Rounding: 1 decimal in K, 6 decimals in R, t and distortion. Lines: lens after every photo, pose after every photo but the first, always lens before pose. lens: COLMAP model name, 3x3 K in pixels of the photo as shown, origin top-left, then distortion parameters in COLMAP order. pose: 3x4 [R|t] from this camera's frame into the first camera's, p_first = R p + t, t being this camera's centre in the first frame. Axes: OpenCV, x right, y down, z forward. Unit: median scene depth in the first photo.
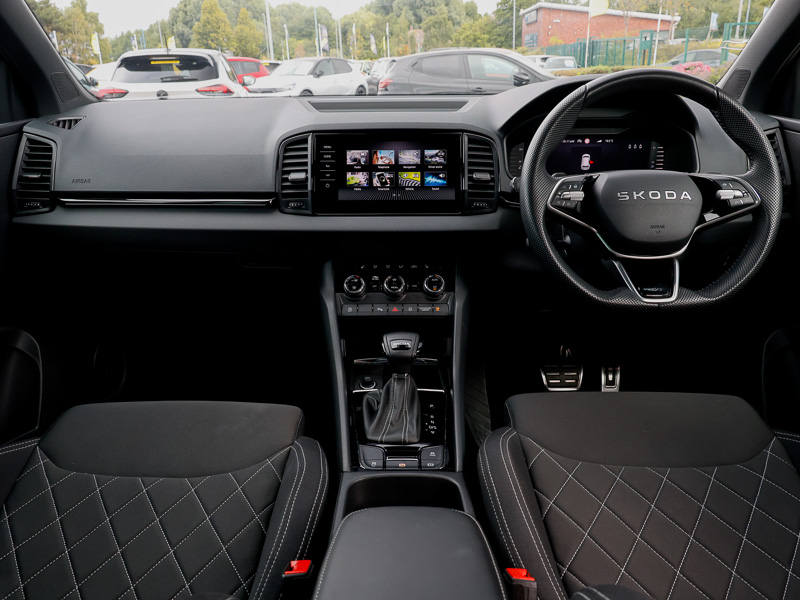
lens RADIAL K [[611.0, 0, 403.3], [0, 611.0, 308.4], [0, 0, 1]] dist [0.011234, -0.000790]
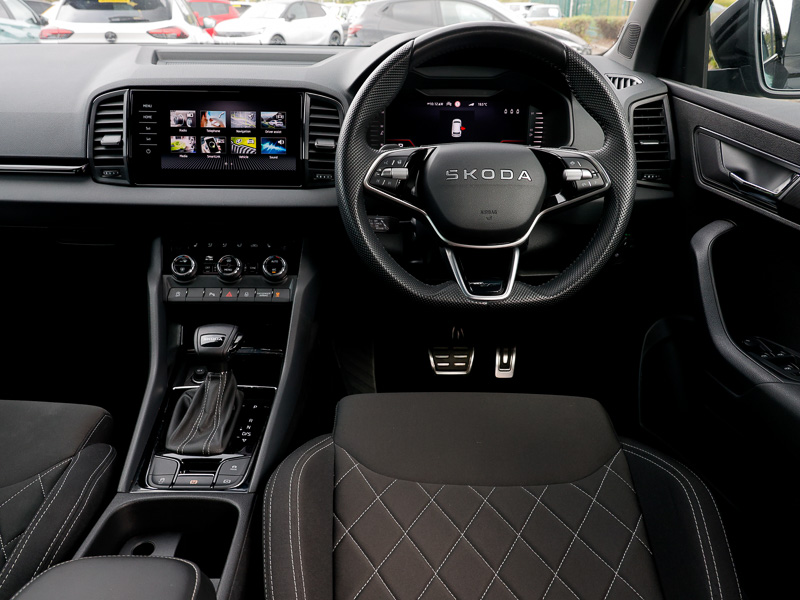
lens RADIAL K [[611.0, 0, 392.6], [0, 611.0, 307.4], [0, 0, 1]] dist [0.011234, -0.000790]
pose [[0.999646, 0.011007, 0.024219, 0.204077], [-0.012751, 0.997245, 0.073080, -0.047797], [-0.023348, -0.073363, 0.997032, 0.108536]]
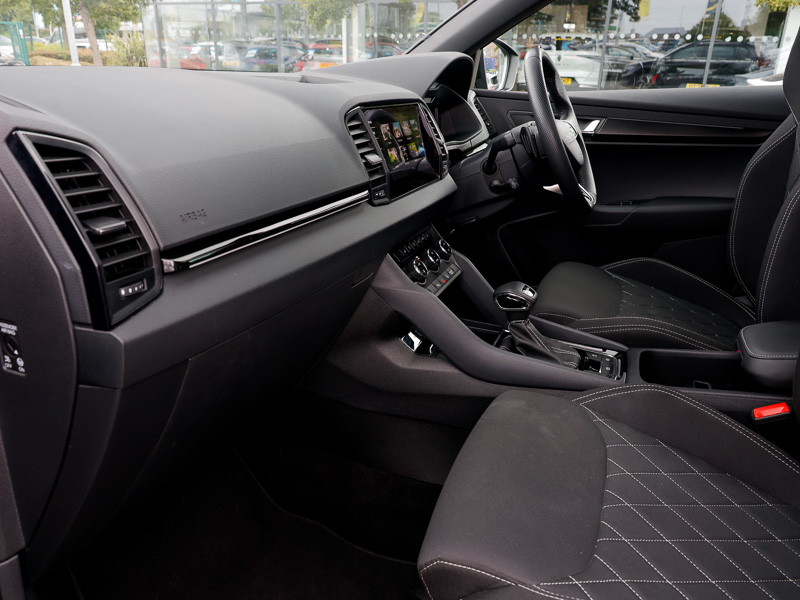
lens RADIAL K [[611.0, 0, 398.3], [0, 611.0, 292.6], [0, 0, 1]] dist [0.011234, -0.000790]
pose [[0.350089, -0.296619, 0.888513, -0.931534], [0.302098, 0.933609, 0.192643, -0.194780], [-0.886665, 0.200975, 0.416454, 0.660556]]
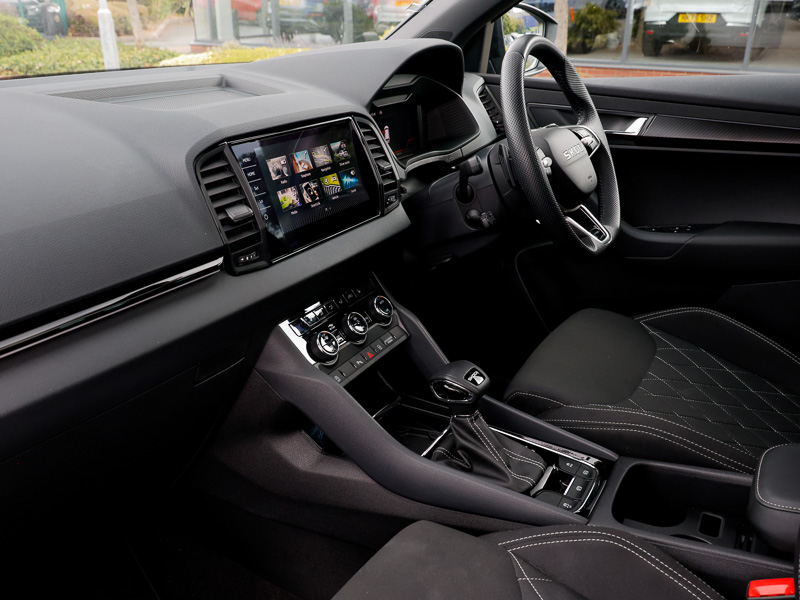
lens RADIAL K [[746.3, 0, 396.6], [0, 746.3, 296.2], [0, 0, 1]] dist [0.026278, 0.000000]
pose [[0.471776, -0.304888, 0.827327, -0.744448], [0.296800, 0.938468, 0.176599, -0.220942], [-0.830263, 0.162236, 0.533238, 0.472152]]
